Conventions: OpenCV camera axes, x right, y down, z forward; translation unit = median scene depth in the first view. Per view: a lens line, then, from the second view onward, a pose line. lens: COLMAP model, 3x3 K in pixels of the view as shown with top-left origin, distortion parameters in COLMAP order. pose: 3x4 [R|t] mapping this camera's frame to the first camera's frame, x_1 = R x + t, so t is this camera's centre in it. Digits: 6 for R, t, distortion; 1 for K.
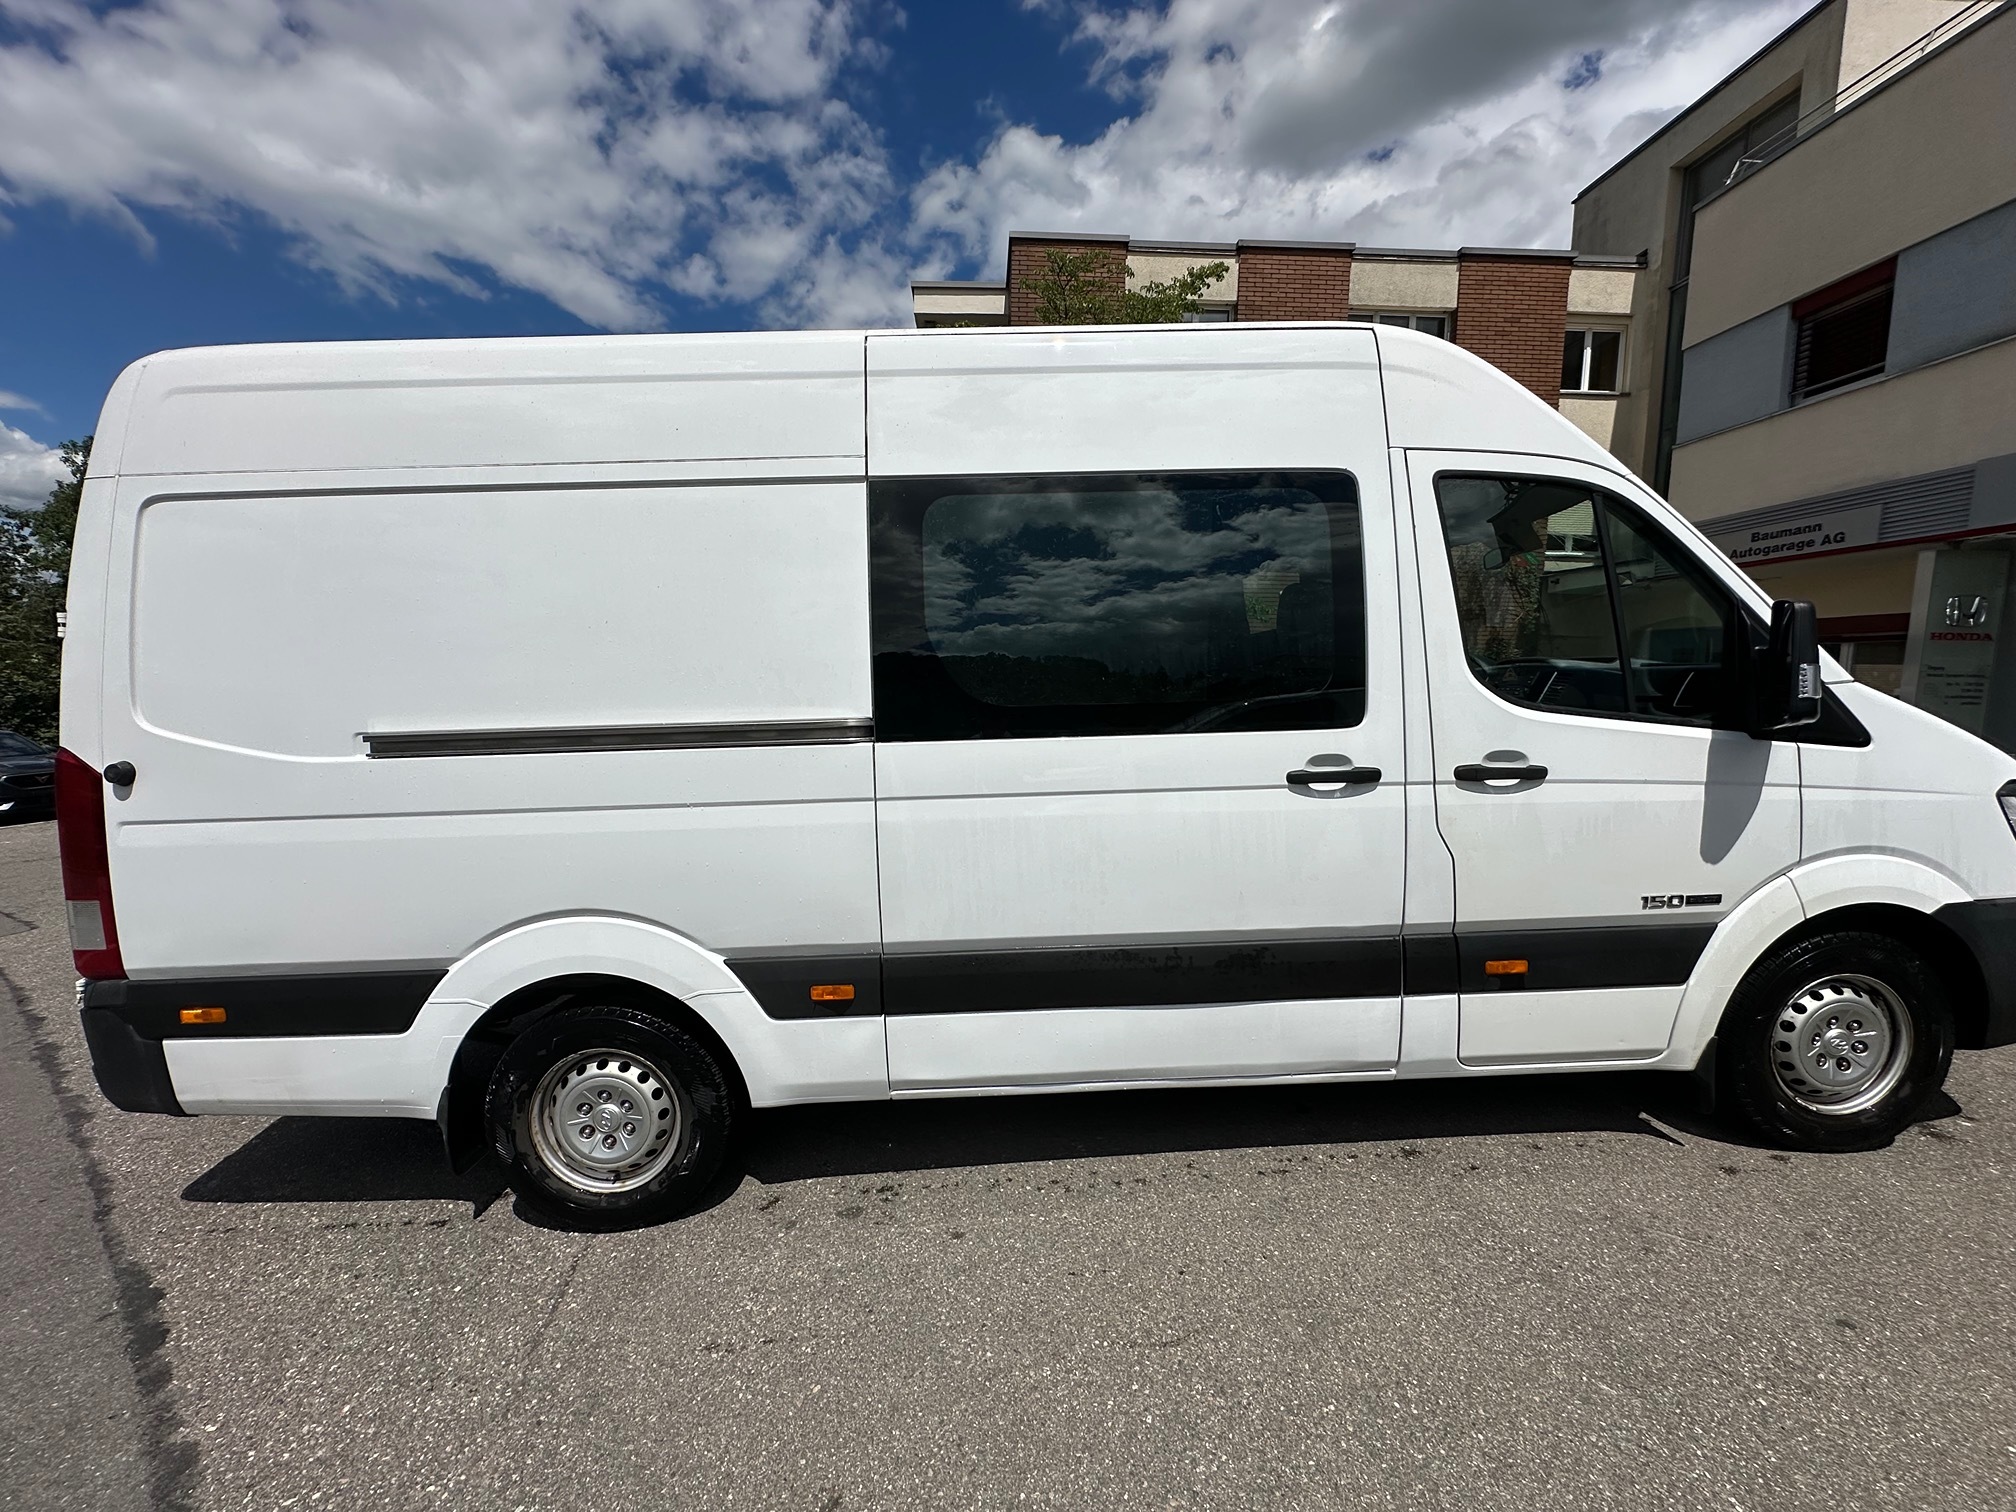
lens RADIAL K [[802.2, 0, 1014.4], [0, 802.2, 759.3], [0, 0, 1]] dist [-0.000304, 0.000383]
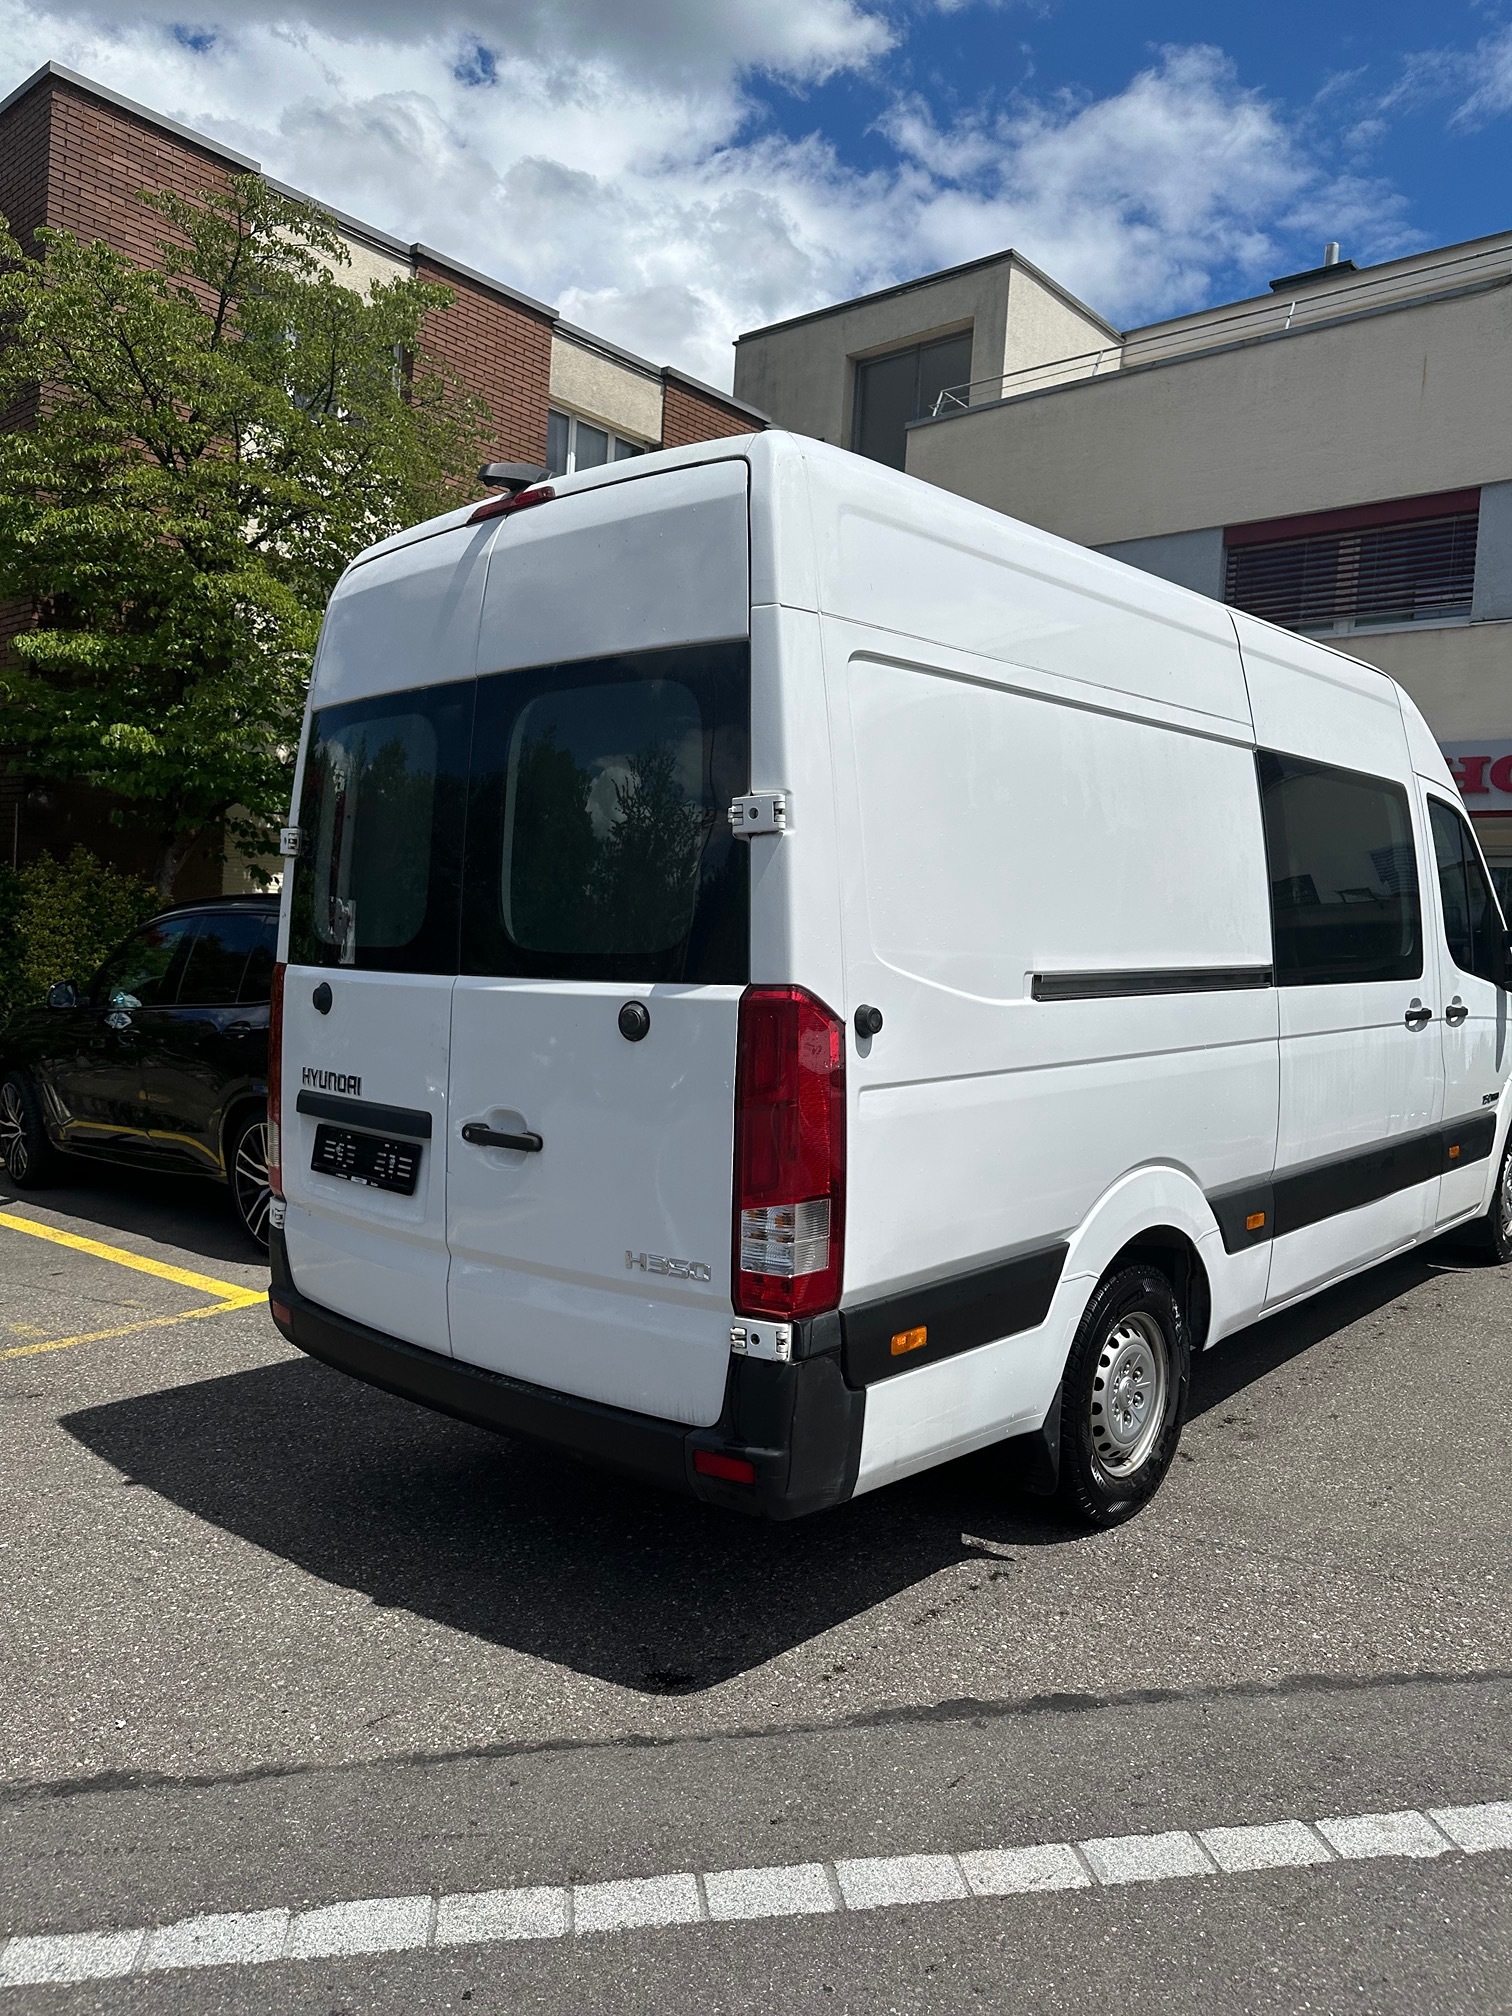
lens RADIAL K [[1424.1, 0, 765.6], [0, 1424.1, 1014.7], [0, 0, 1]] dist [0.008924, -0.024289]
pose [[0.683263, -0.006736, 0.730141, -2.004273], [0.031194, 0.999314, -0.019972, 0.033223], [-0.729506, 0.036422, 0.683004, 0.171862]]
